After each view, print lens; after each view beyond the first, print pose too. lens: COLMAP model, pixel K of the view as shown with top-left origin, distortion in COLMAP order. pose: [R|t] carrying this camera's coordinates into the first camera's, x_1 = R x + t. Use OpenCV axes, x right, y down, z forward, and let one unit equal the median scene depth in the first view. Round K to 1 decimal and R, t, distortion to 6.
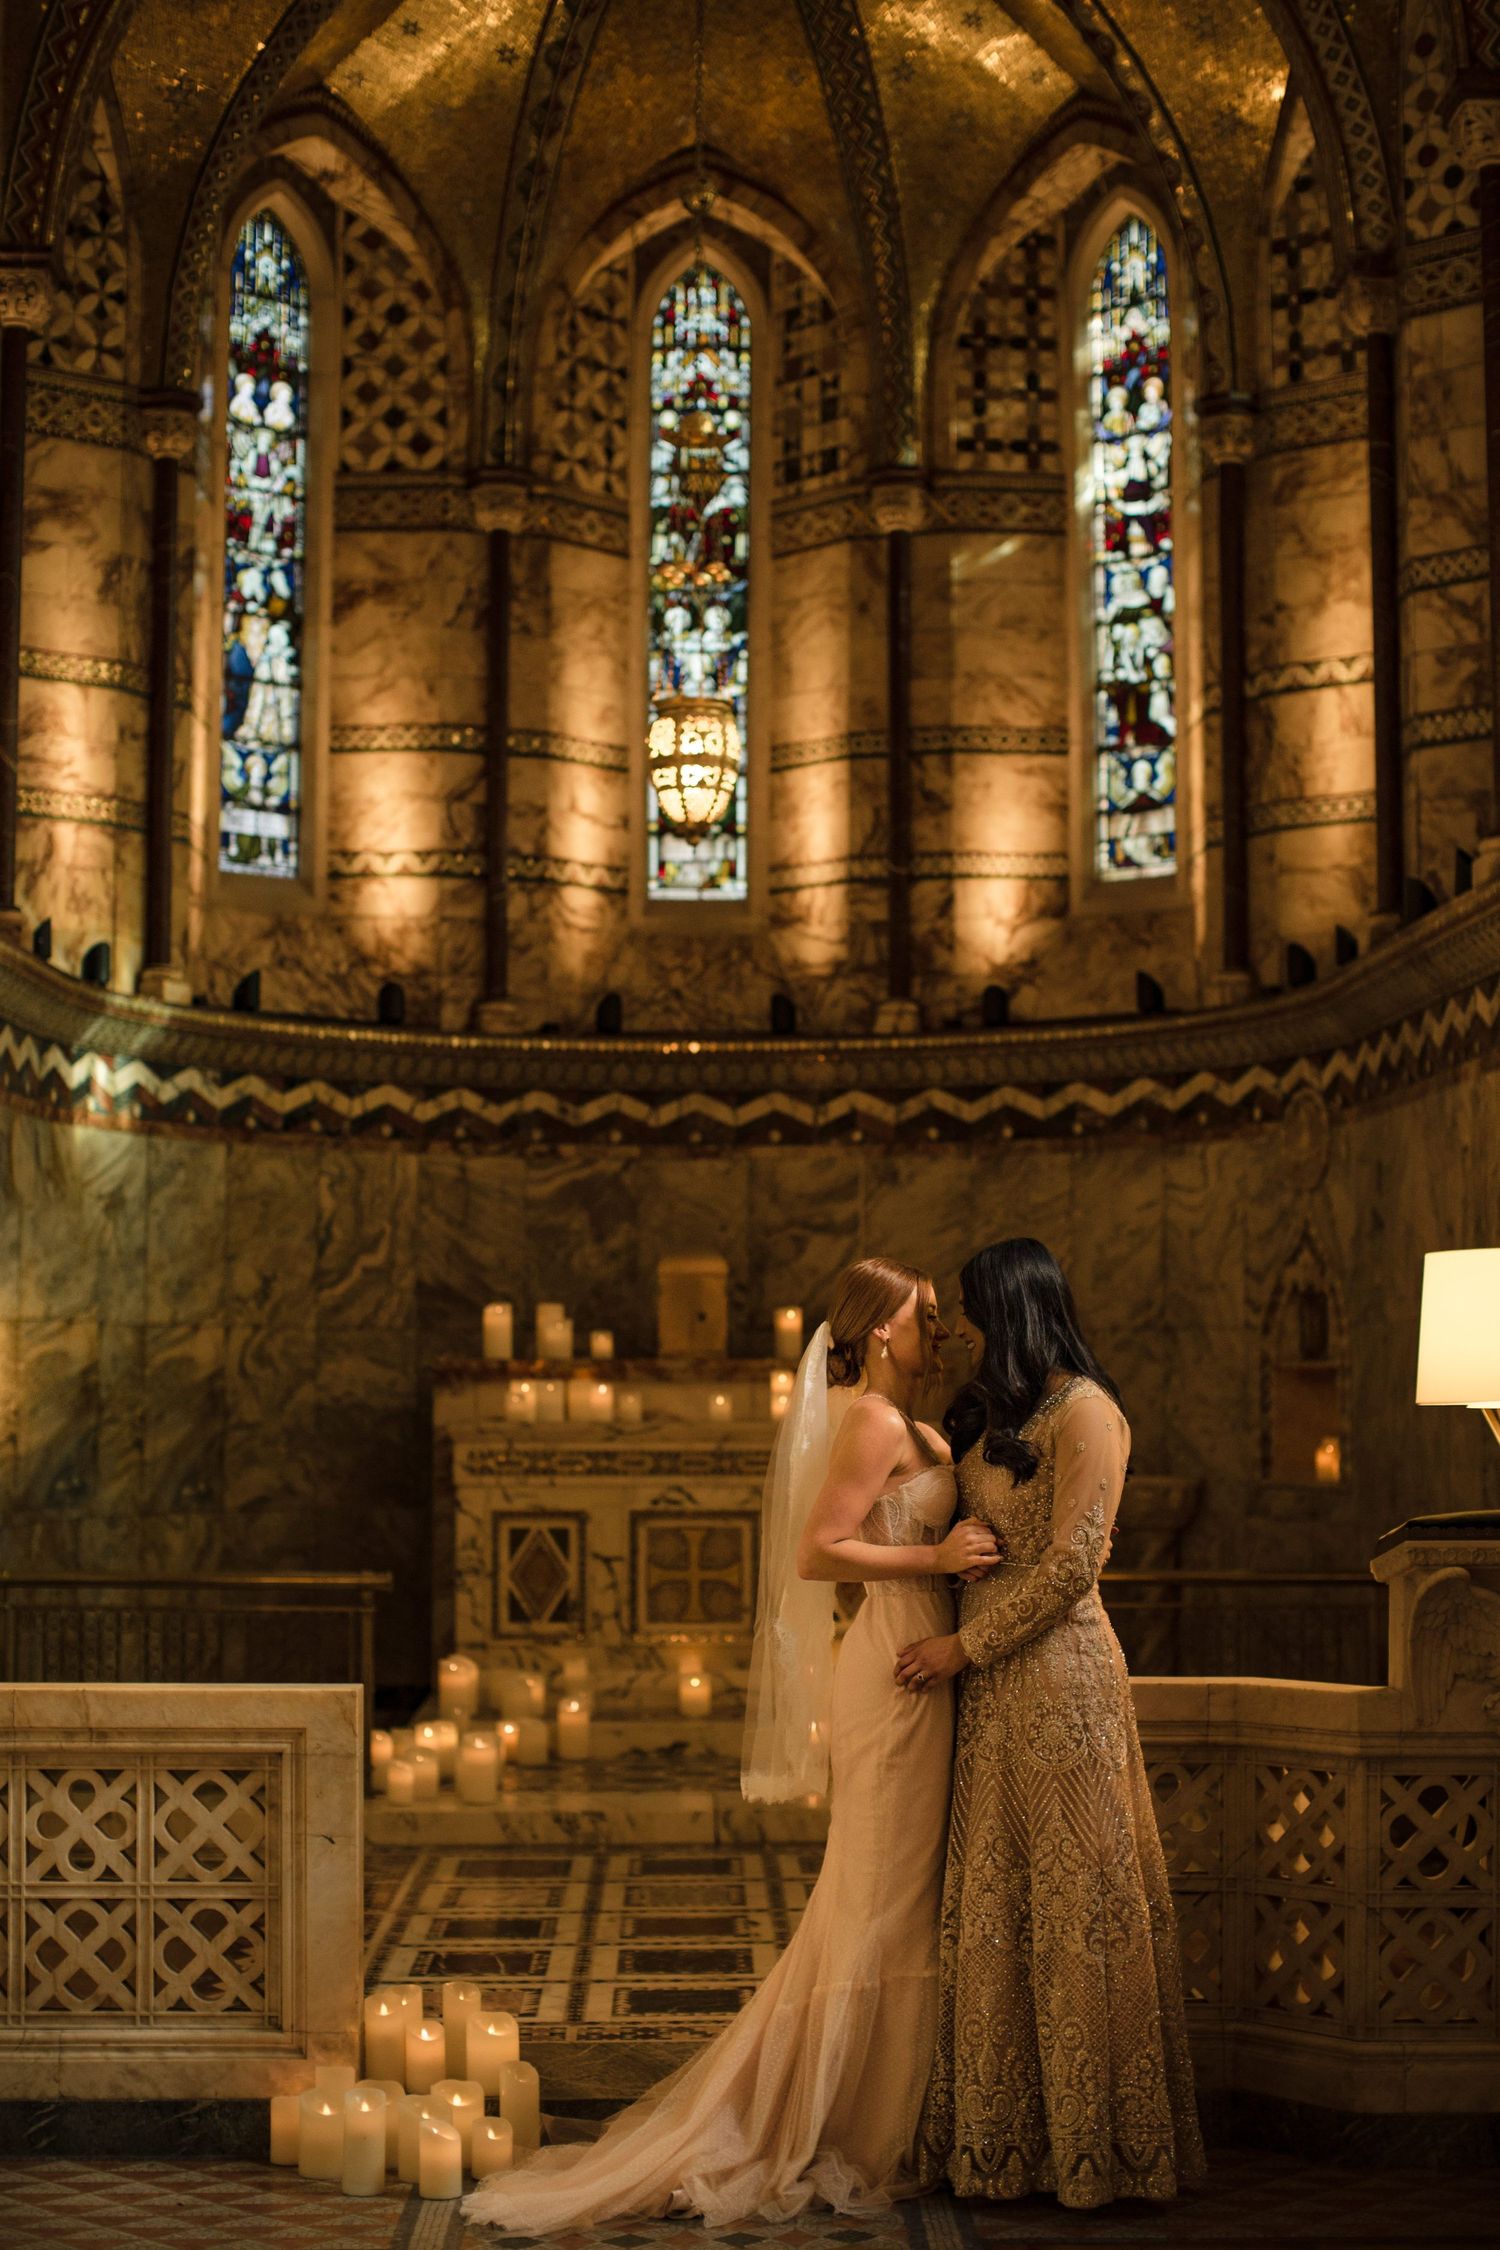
lens RADIAL K [[3140.0, 0, 747.8], [0, 3140.0, 1124.2], [0, 0, 1]] dist [-0.178321, 0.000000]
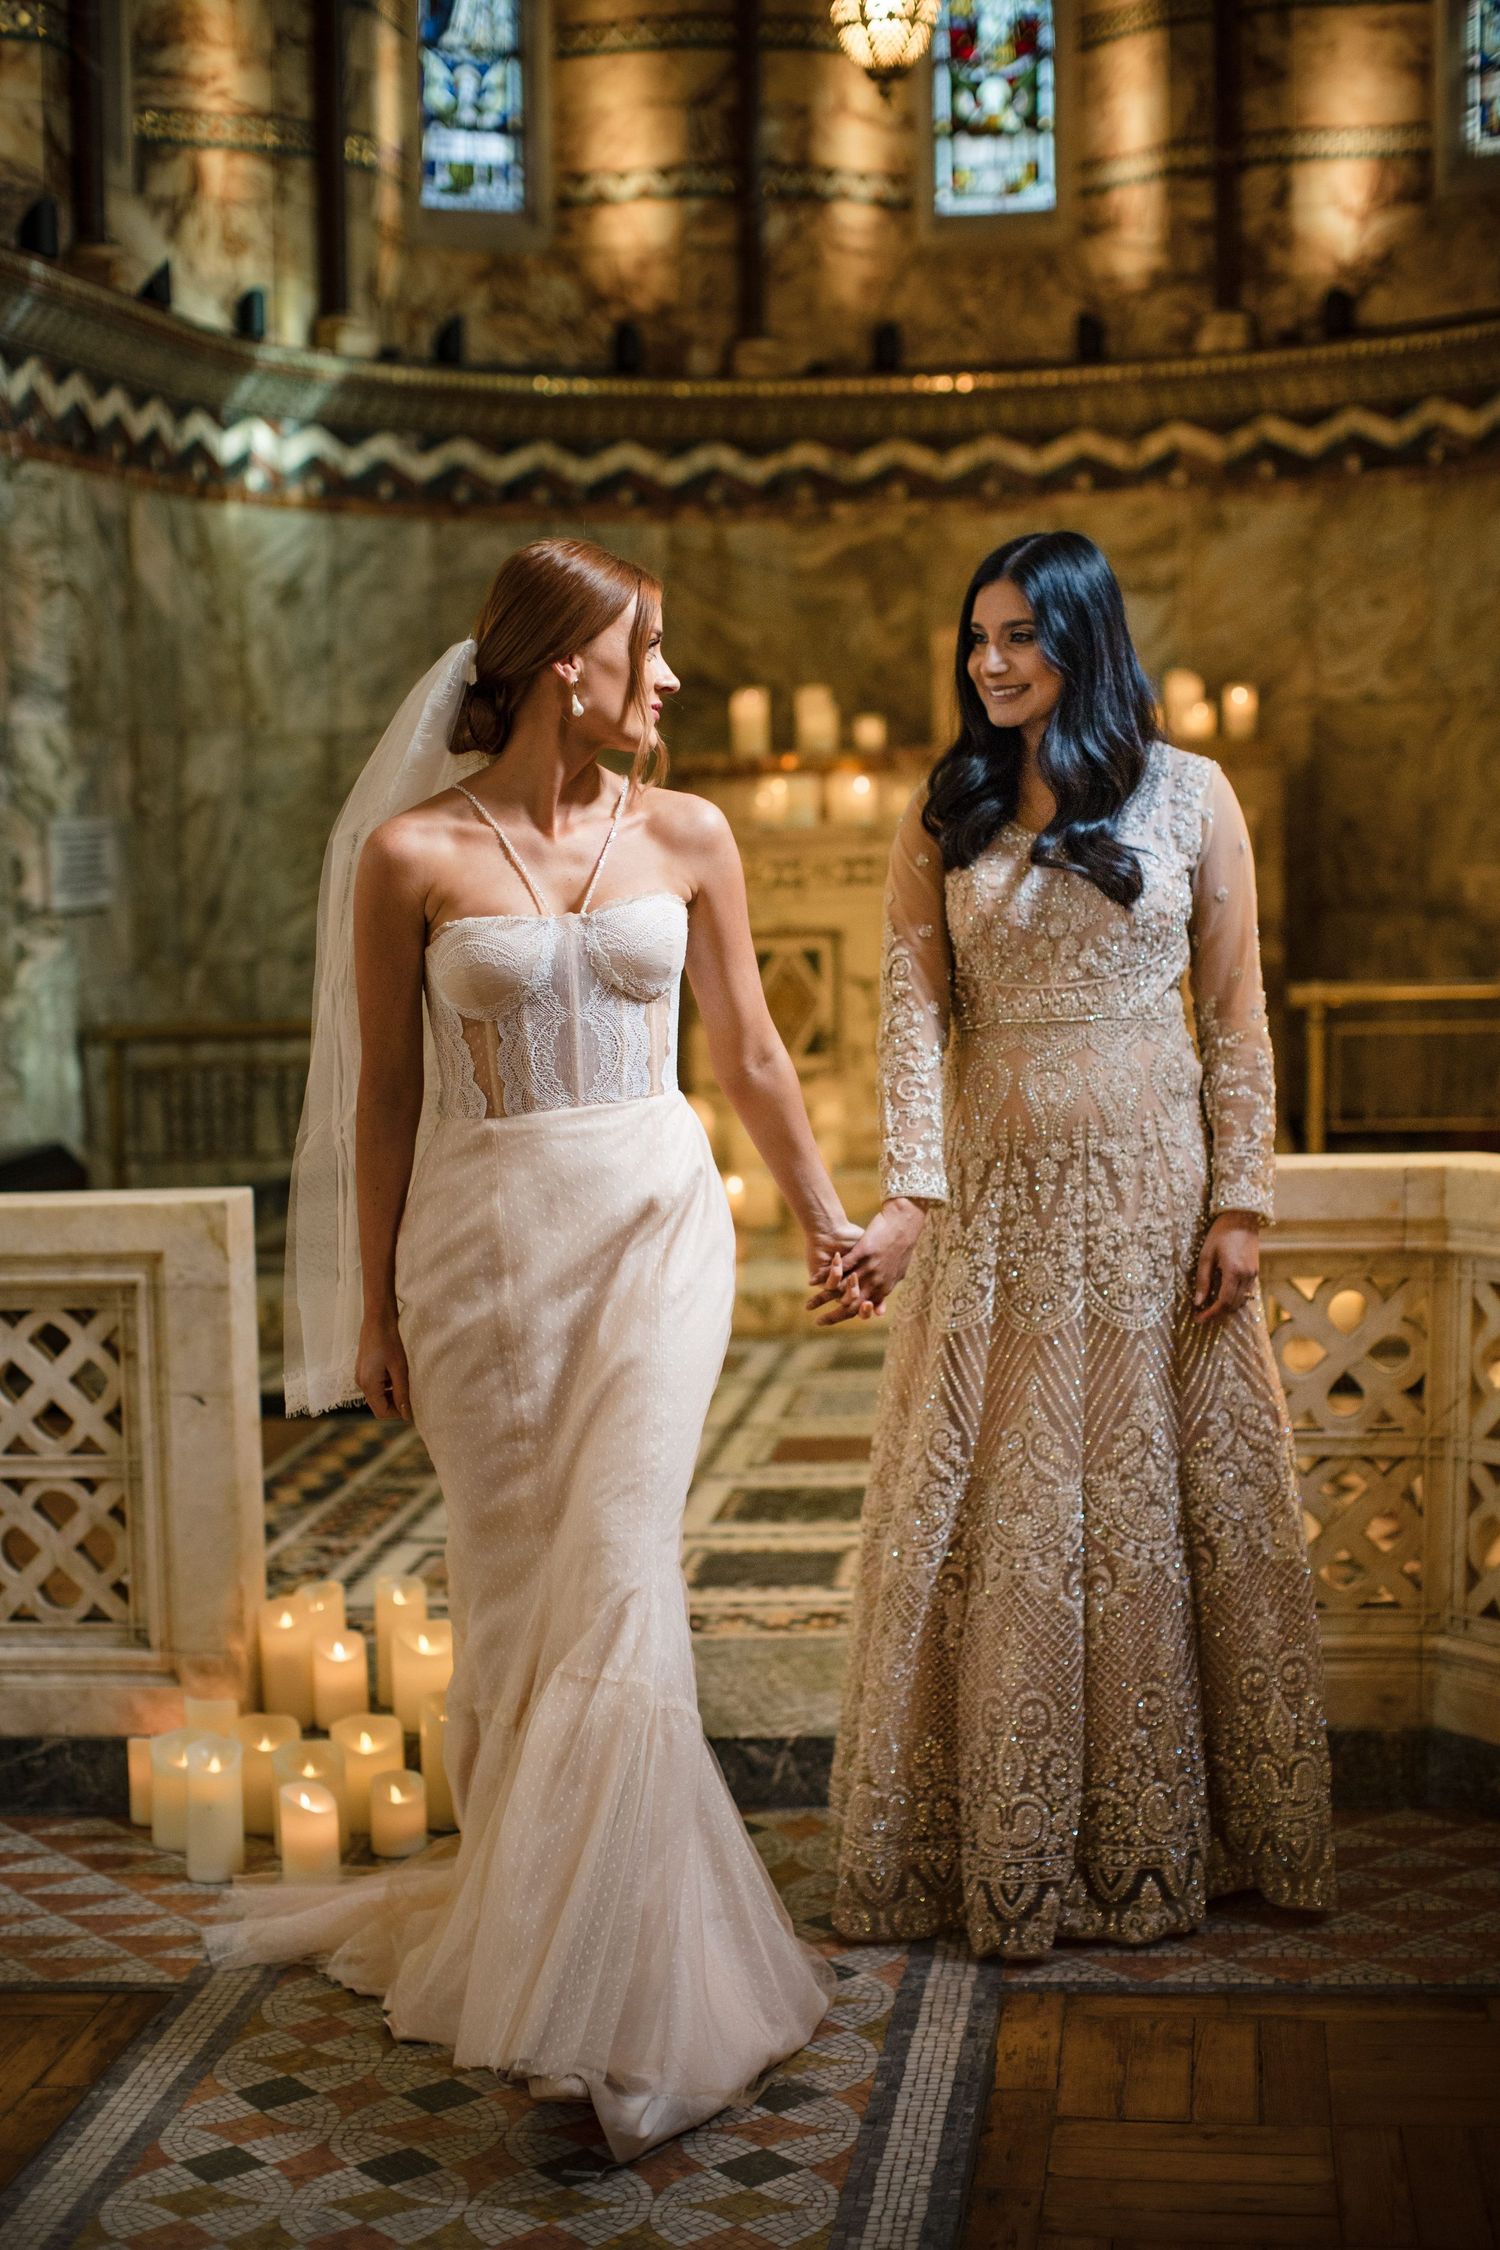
lens RADIAL K [[3156.2, 0, 749.3], [0, 3156.2, 1125.2], [0, 0, 1]] dist [-0.060541, 0.000000]
pose [[0.987575, -0.019376, -0.155950, 0.051819], [0.048514, 0.981489, 0.185274, 0.013014], [0.149473, -0.190537, 0.970234, 0.126046]]
